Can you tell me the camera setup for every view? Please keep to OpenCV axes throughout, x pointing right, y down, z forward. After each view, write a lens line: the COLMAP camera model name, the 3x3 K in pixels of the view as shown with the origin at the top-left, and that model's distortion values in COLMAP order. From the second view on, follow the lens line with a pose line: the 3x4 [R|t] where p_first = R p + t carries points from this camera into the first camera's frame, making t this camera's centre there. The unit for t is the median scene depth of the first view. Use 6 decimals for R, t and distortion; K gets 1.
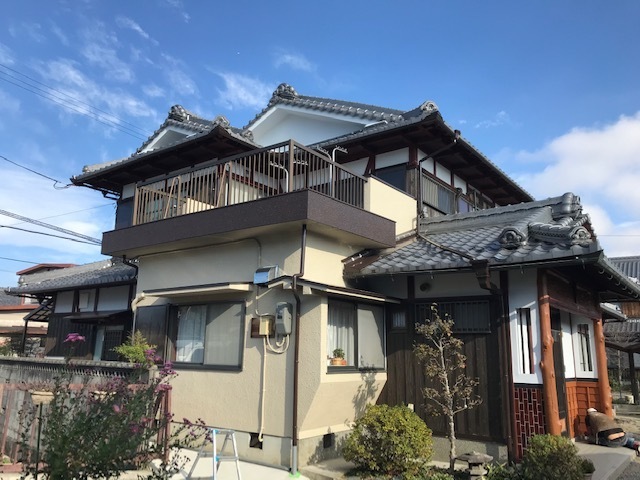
lens RADIAL K [[529.3, 0, 320.0], [0, 529.3, 240.0], [0, 0, 1]] dist [0.003359, -0.000199]
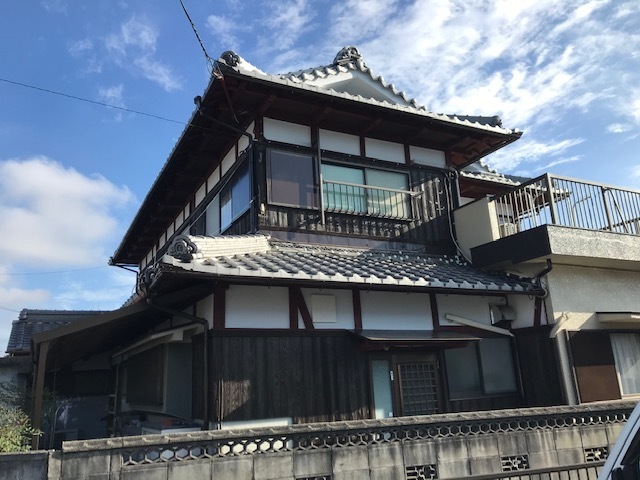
lens RADIAL K [[527.5, 0, 320.0], [0, 527.5, 240.0], [0, 0, 1]] dist [0.028966, -0.001677]
pose [[0.435909, 0.203535, 0.876674, -1.411451], [-0.135932, 0.977807, -0.159425, 0.199449], [-0.889666, -0.049674, 0.453902, 1.146338]]
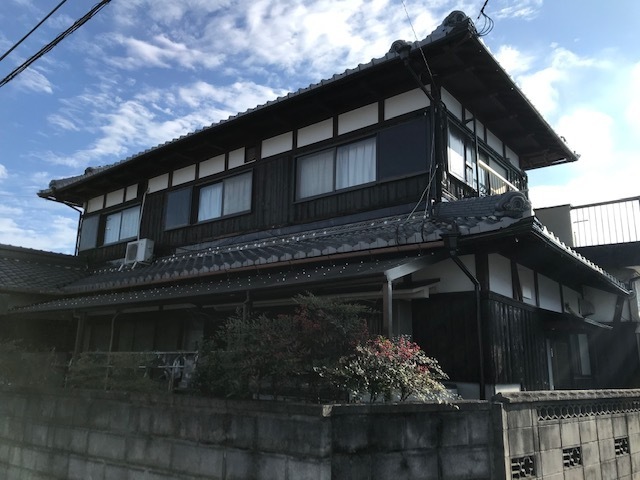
lens RADIAL K [[529.3, 0, 320.0], [0, 529.3, 240.0], [0, 0, 1]] dist [0.003359, -0.000199]
pose [[0.026494, 0.217051, 0.975801, -1.531558], [-0.235427, 0.950041, -0.204929, 0.357900], [-0.971531, -0.224300, 0.076270, 1.782437]]
